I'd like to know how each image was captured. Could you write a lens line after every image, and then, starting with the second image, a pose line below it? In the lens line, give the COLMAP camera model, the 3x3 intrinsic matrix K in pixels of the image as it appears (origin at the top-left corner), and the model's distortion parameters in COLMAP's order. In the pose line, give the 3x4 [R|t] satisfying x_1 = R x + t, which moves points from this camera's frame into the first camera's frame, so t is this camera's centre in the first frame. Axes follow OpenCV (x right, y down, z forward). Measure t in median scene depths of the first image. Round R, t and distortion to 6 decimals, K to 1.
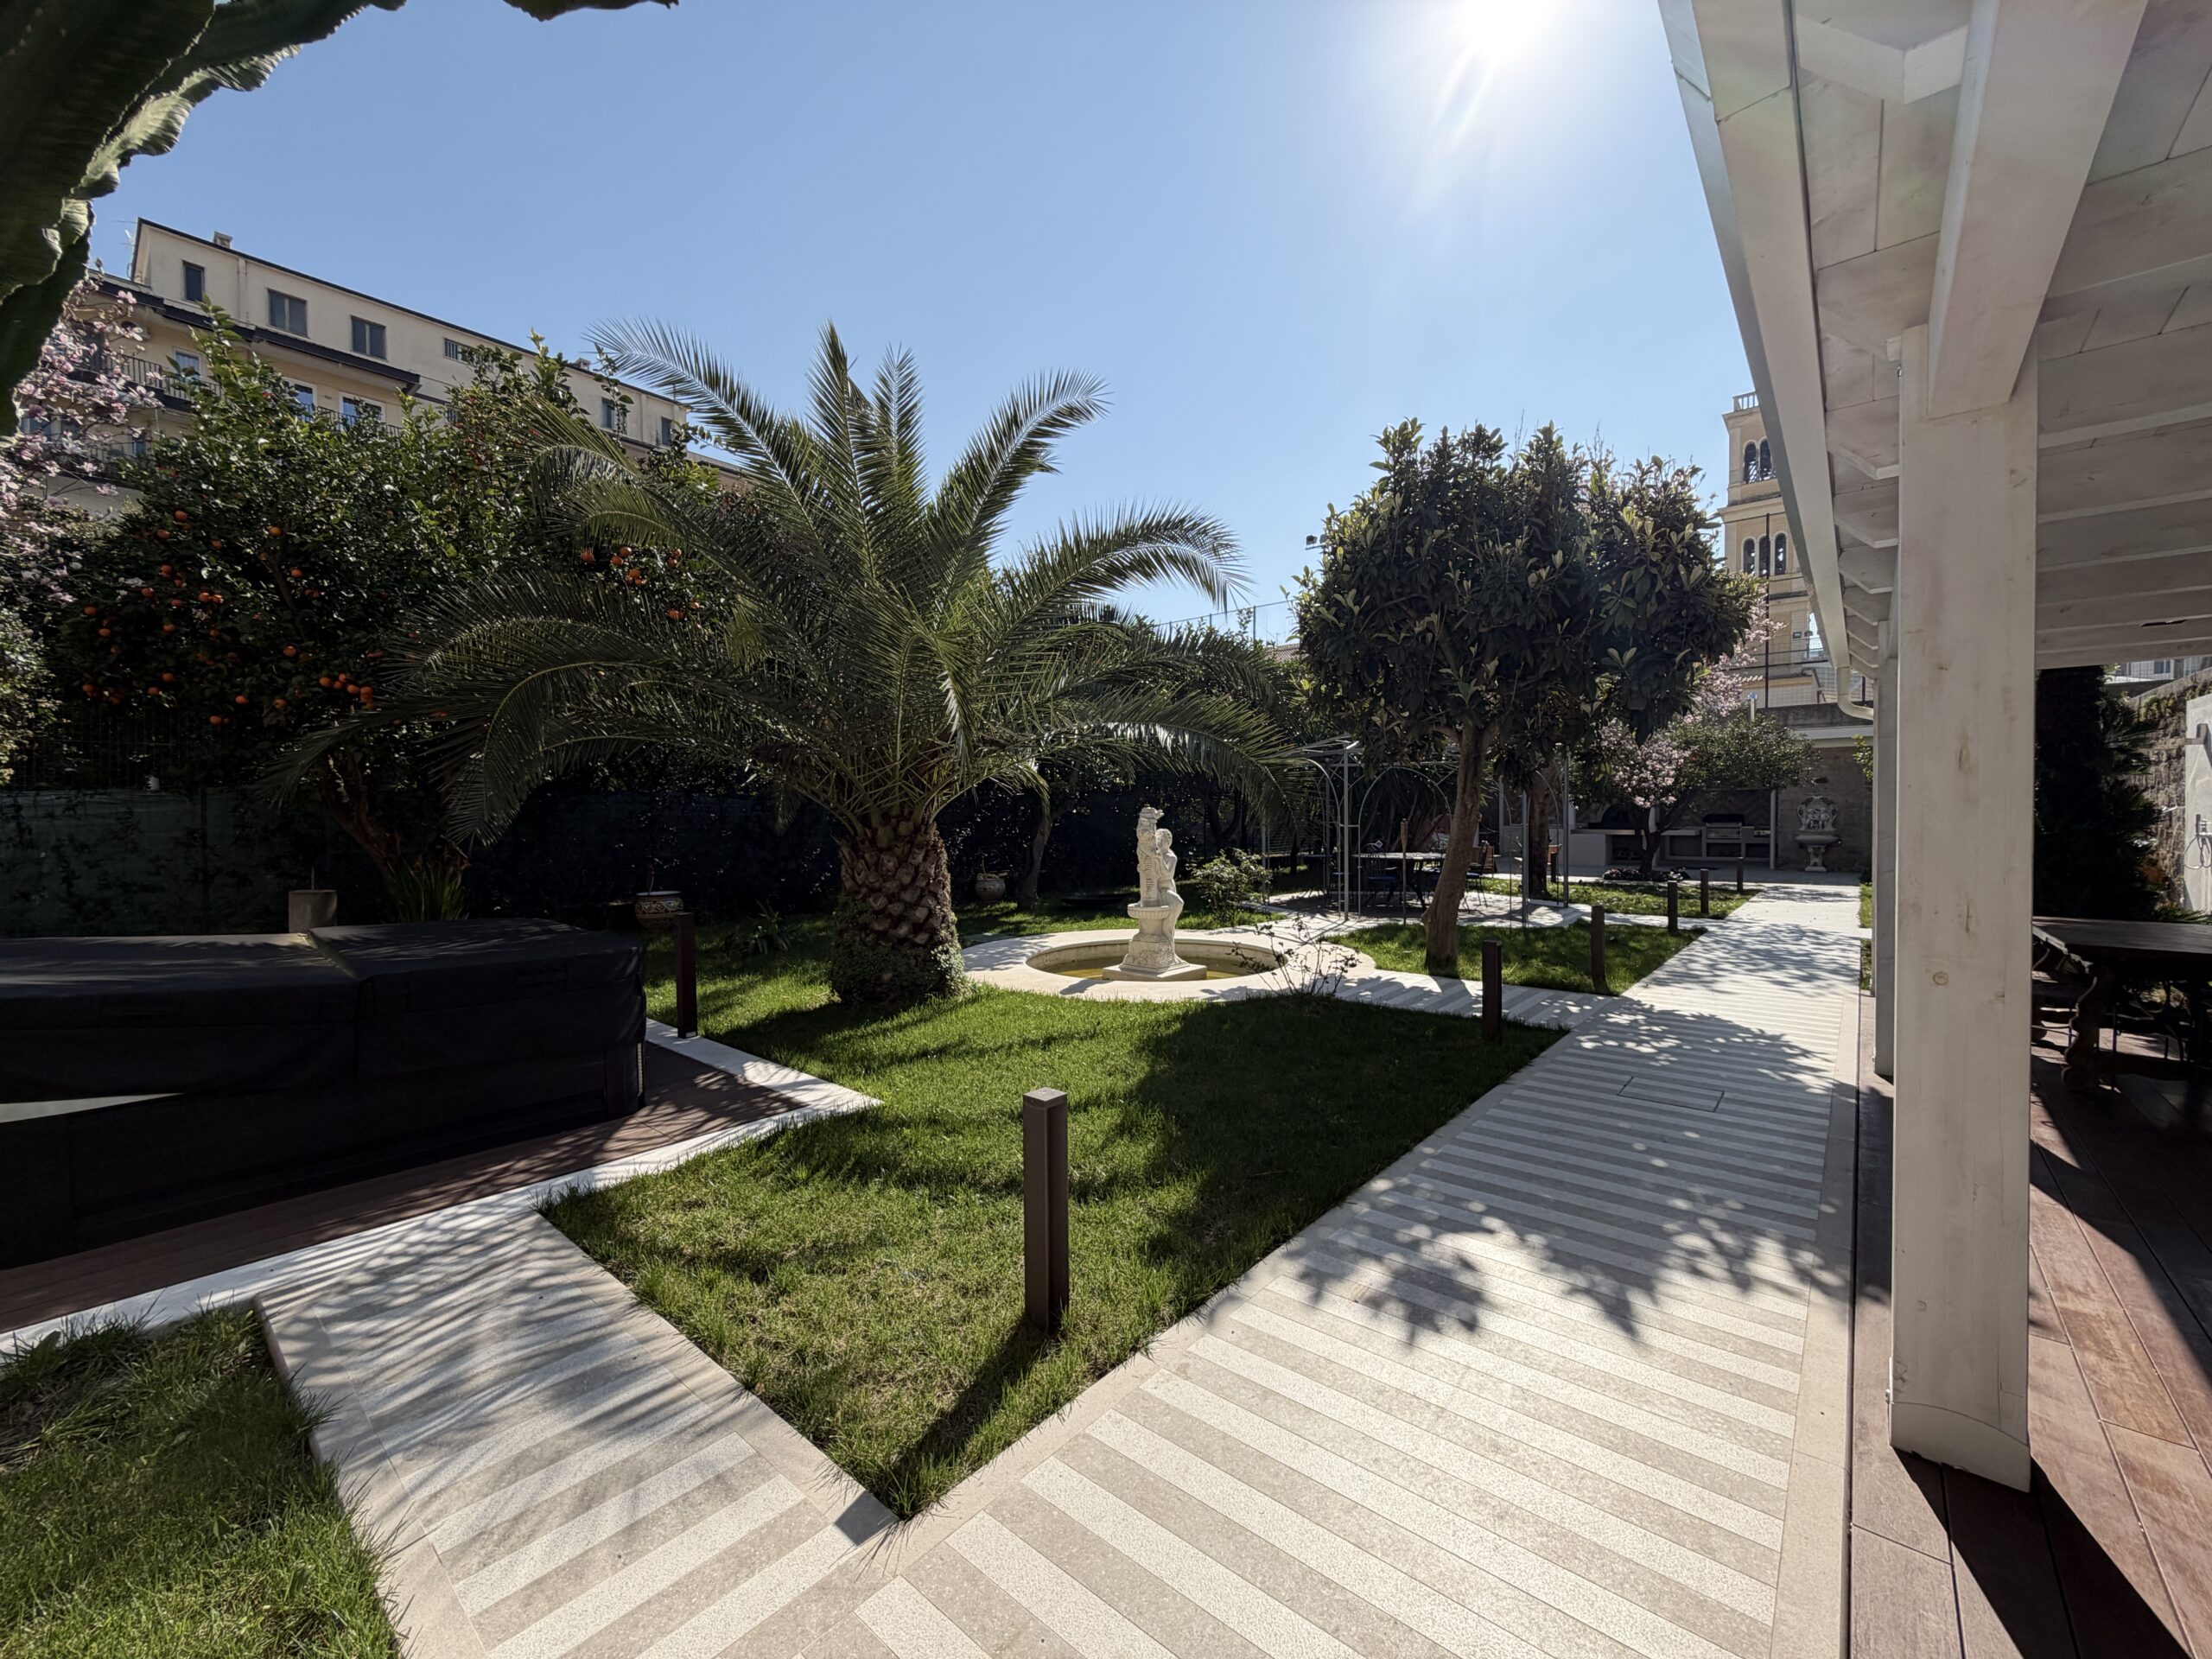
lens RADIAL K [[890.8, 0, 1109.2], [0, 890.8, 830.5], [0, 0, 1]] dist [0.002419, -0.001185]
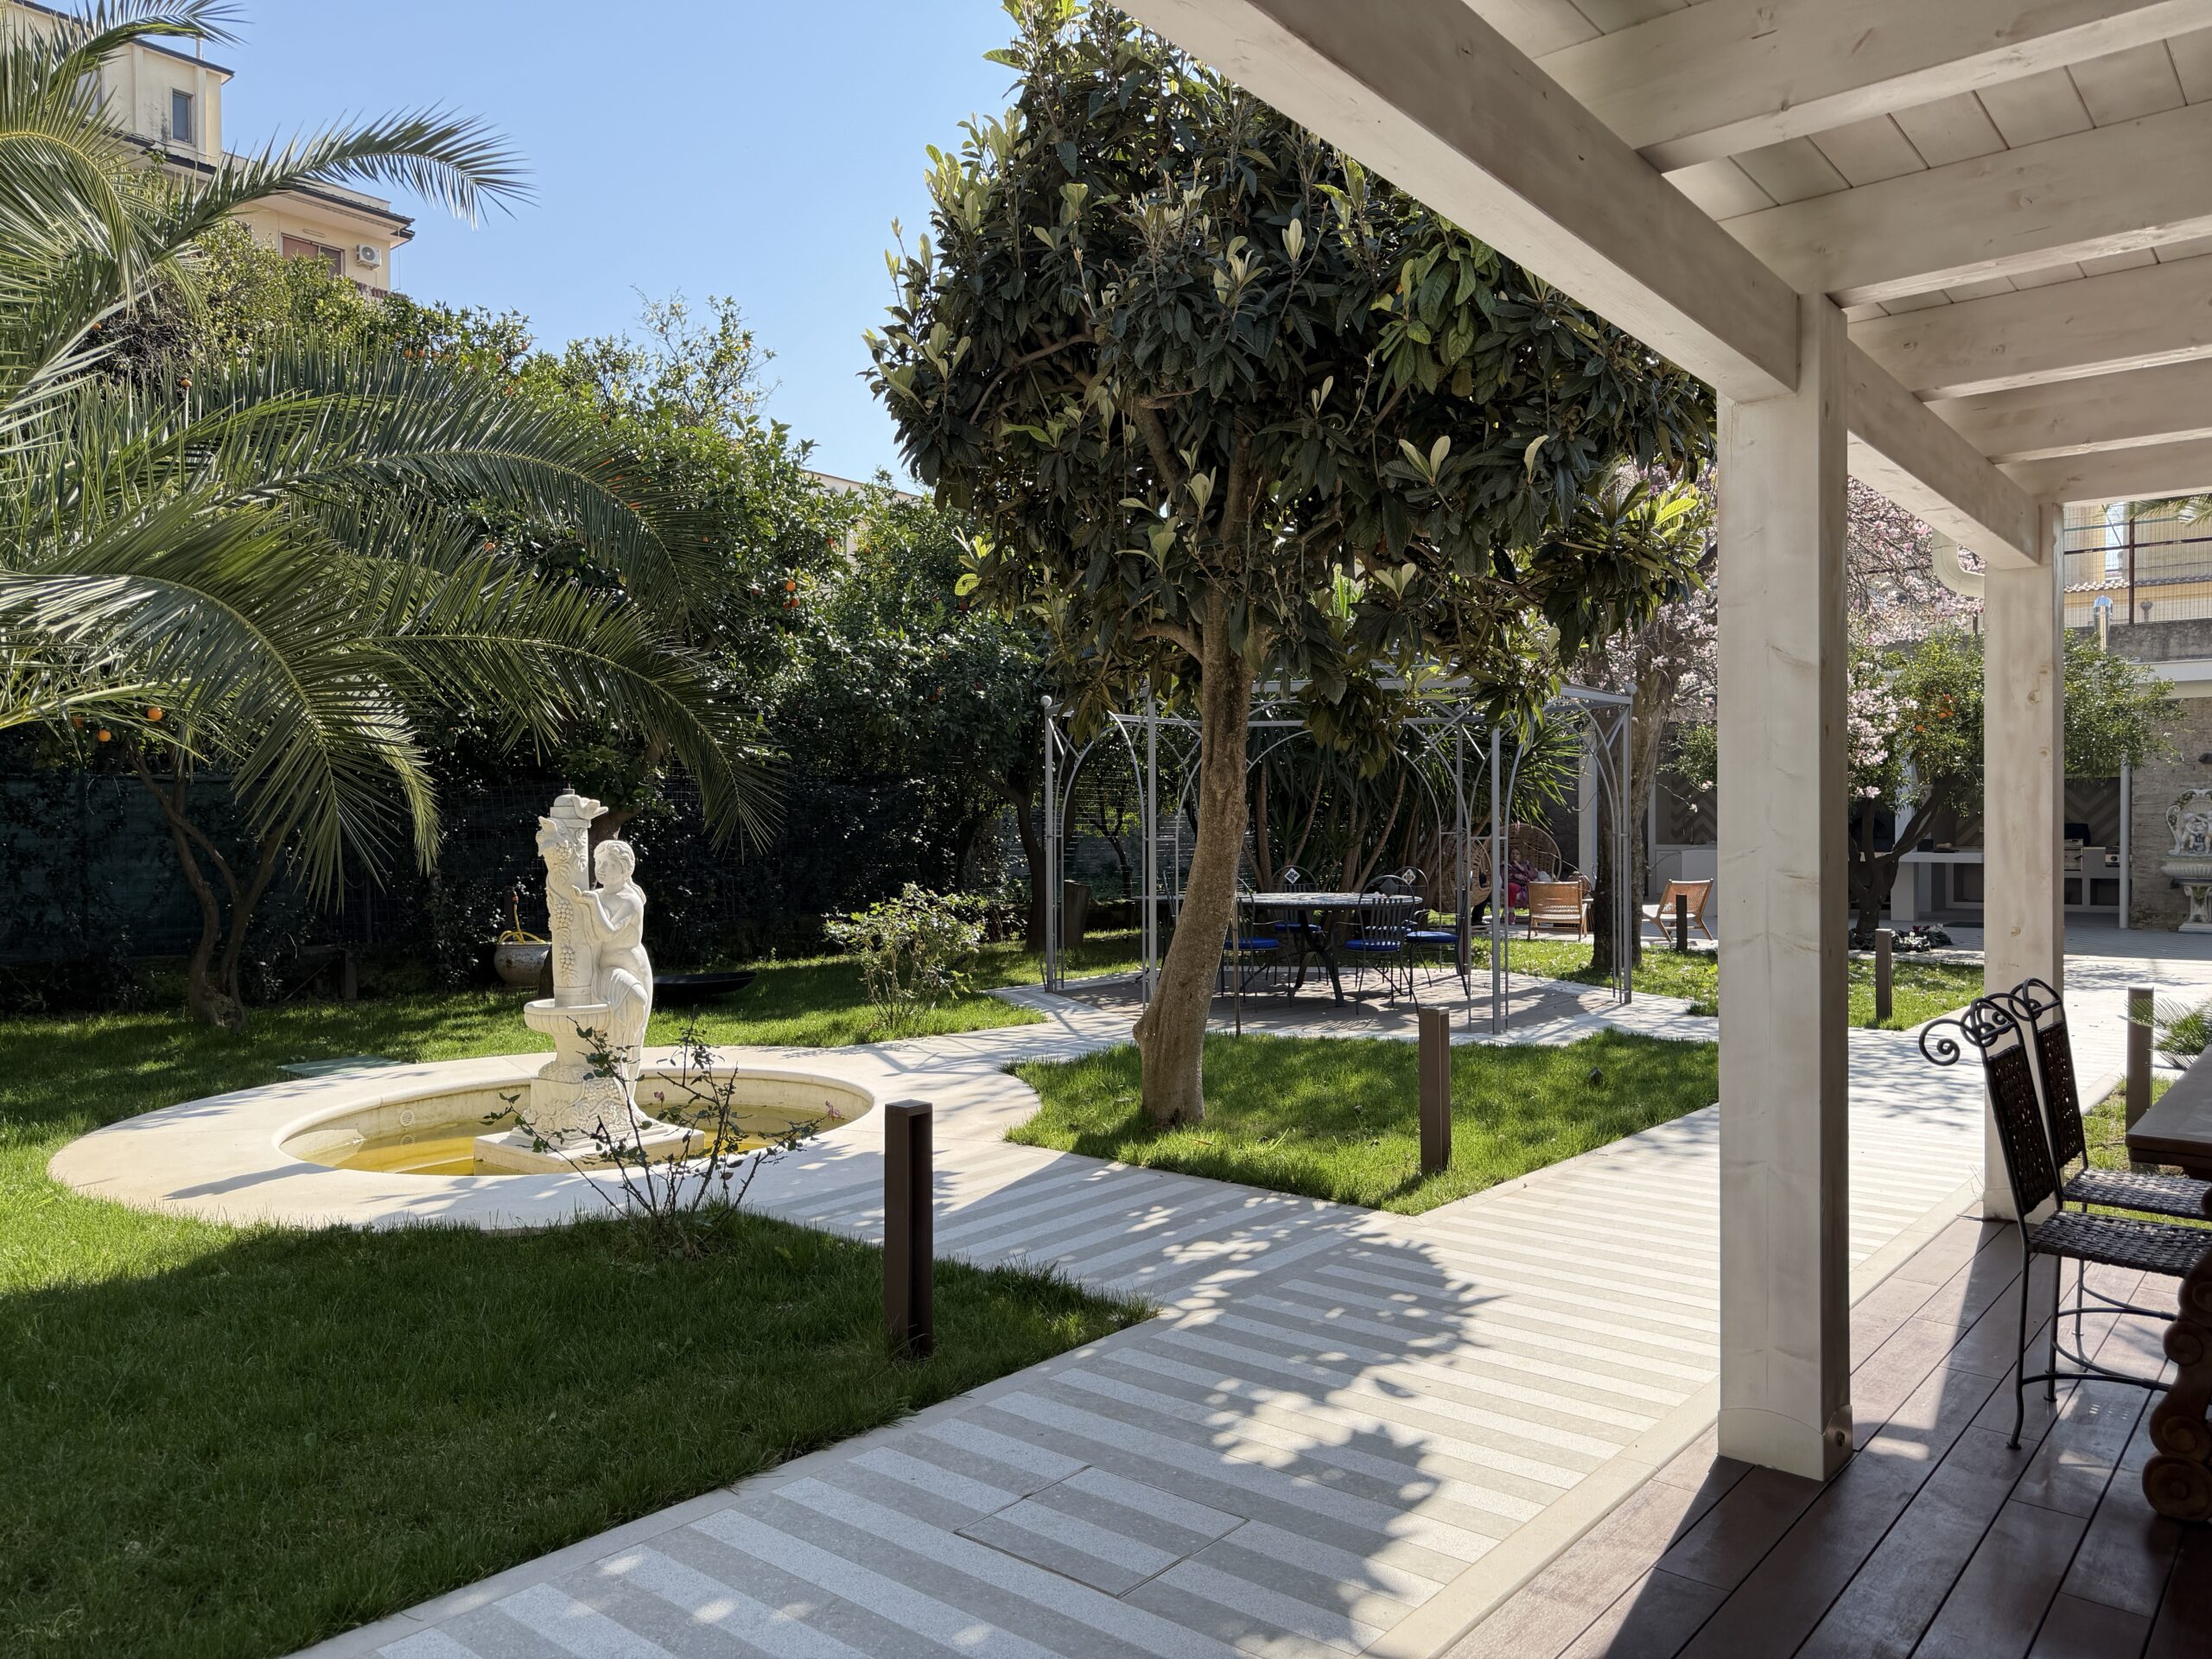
lens RADIAL K [[1562.2, 0, 1108.4], [0, 1562.2, 832.7], [0, 0, 1]] dist [0.073702, -0.088349]
pose [[0.999935, 0.004163, 0.010636, 0.316582], [-0.004031, 0.999915, -0.012435, 0.003210], [-0.010687, 0.012392, 0.999866, 0.164495]]
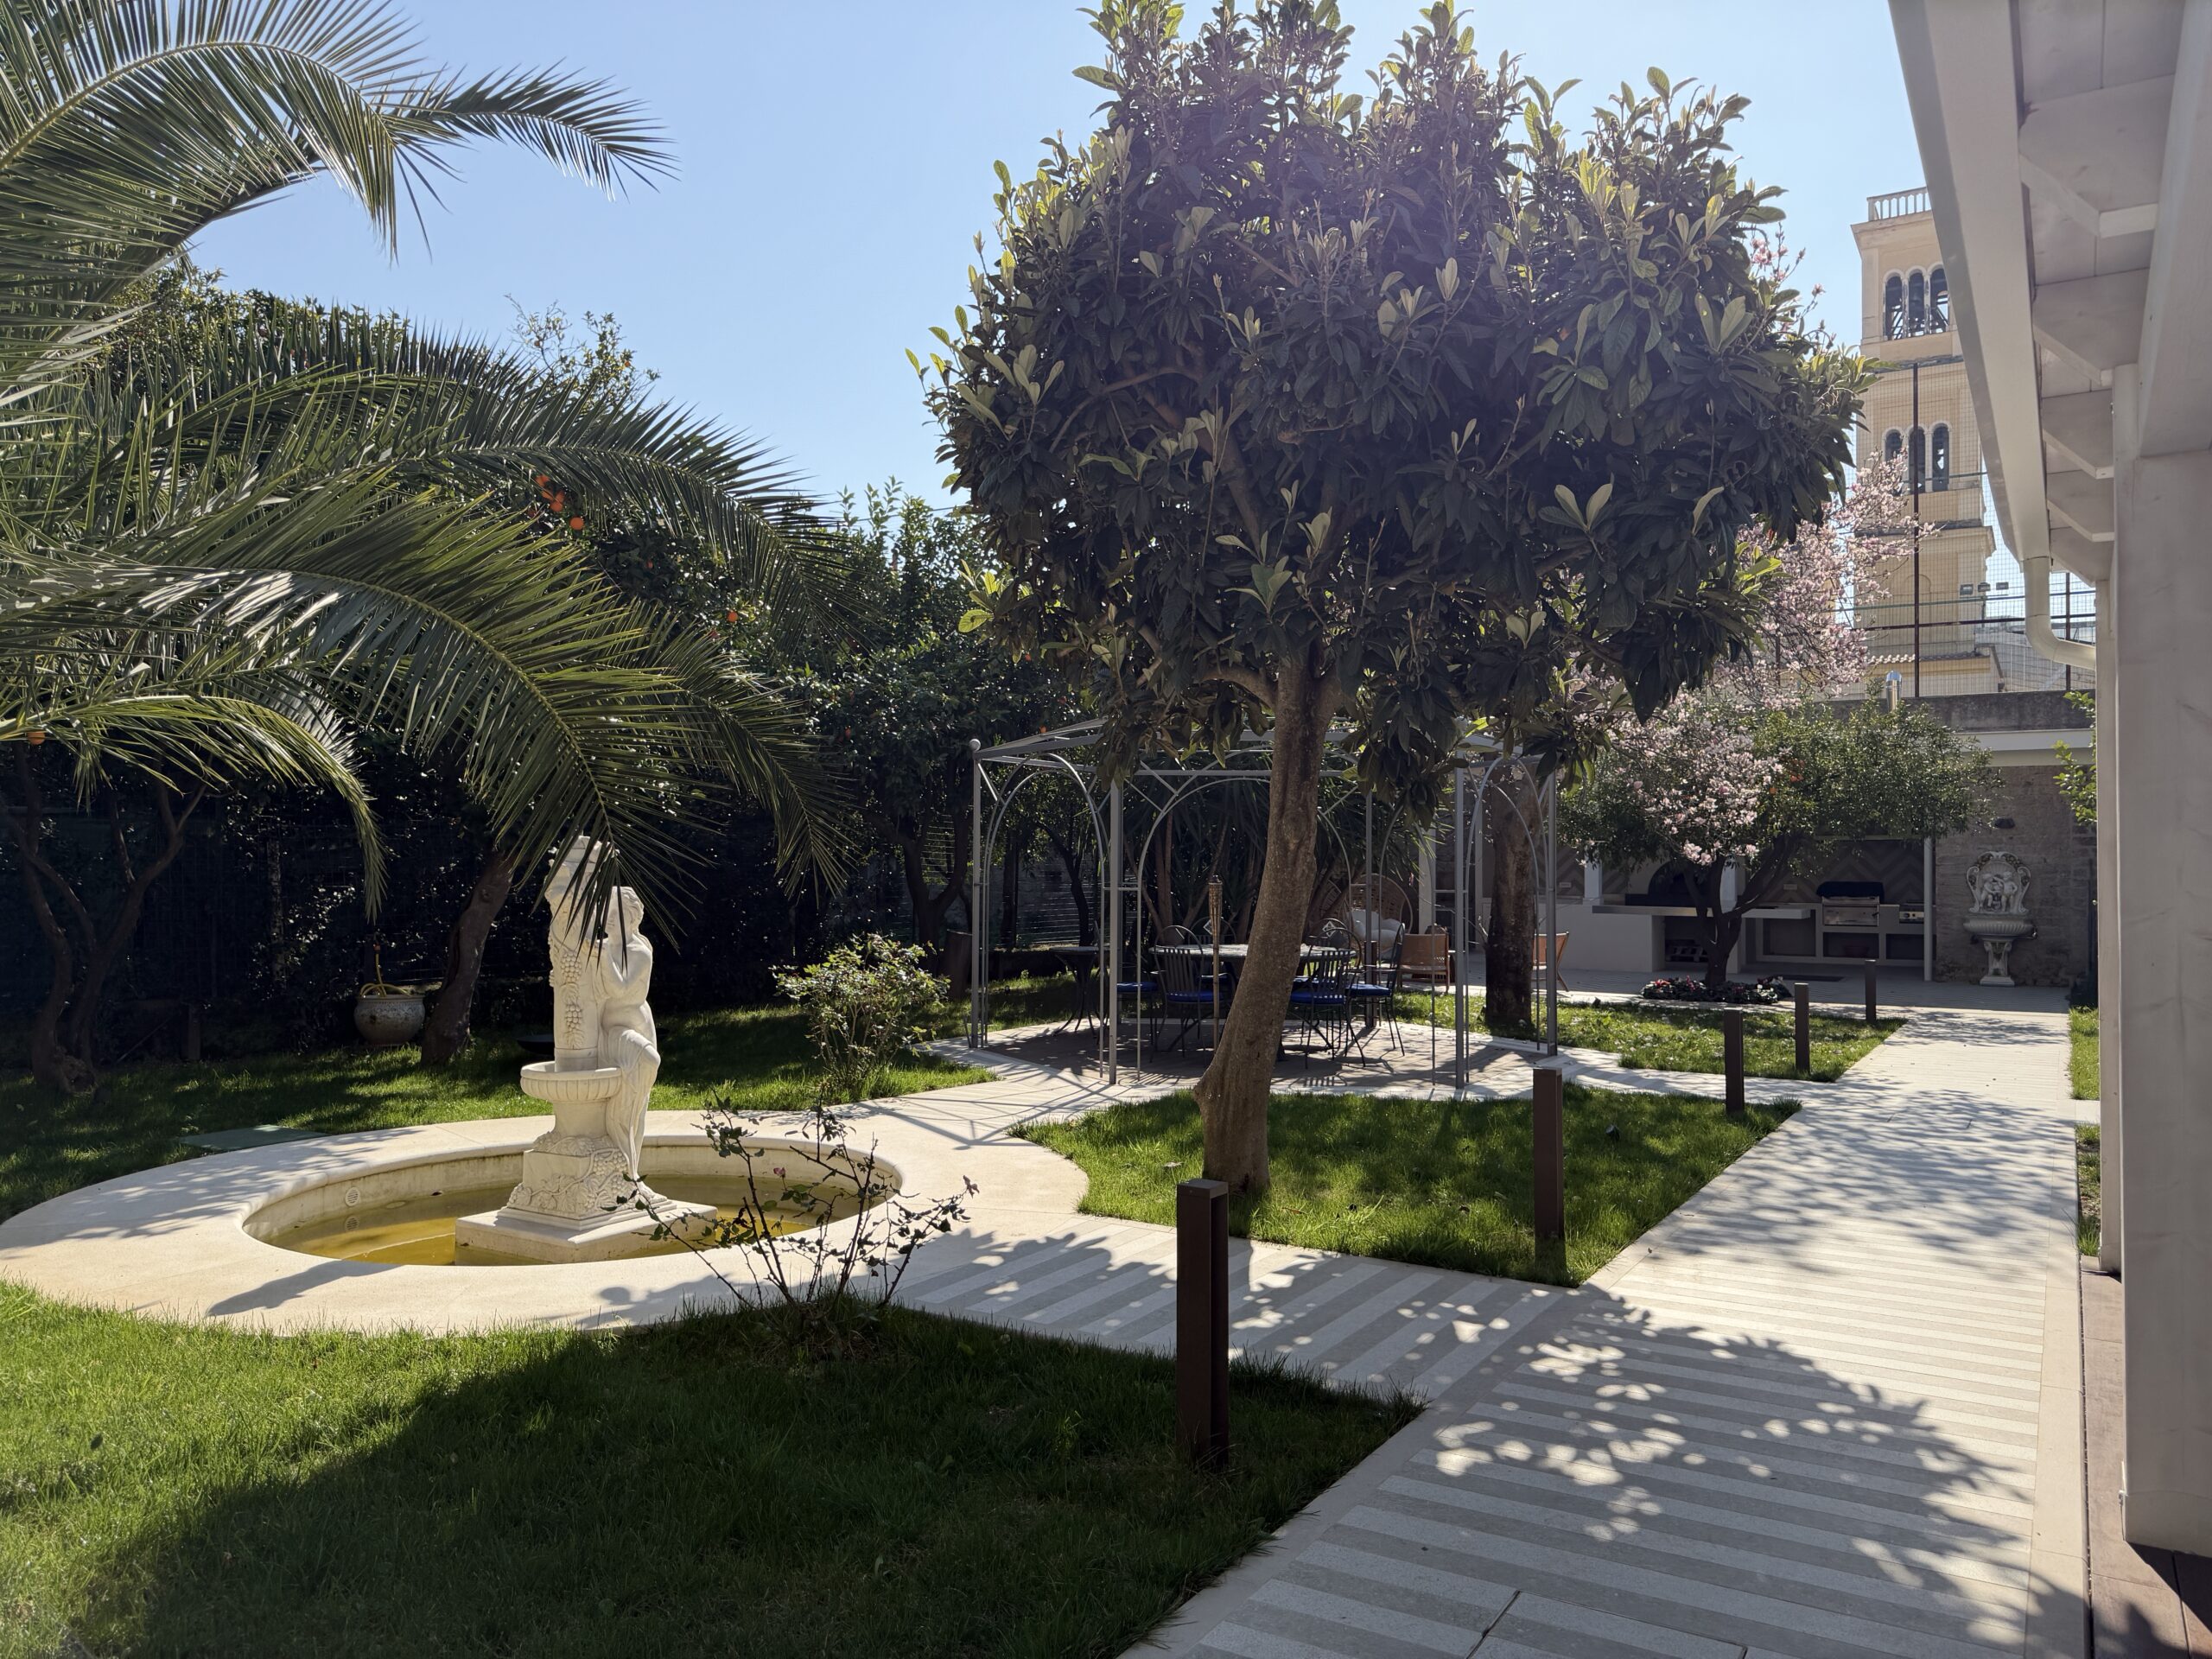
lens RADIAL K [[1562.2, 0, 1100.1], [0, 1562.2, 826.1], [0, 0, 1]] dist [0.073702, -0.088349]
pose [[0.988065, 0.019810, 0.152757, 0.173865], [-0.012540, 0.998749, -0.048411, 0.002769], [-0.153525, 0.045918, 0.987077, 0.214135]]
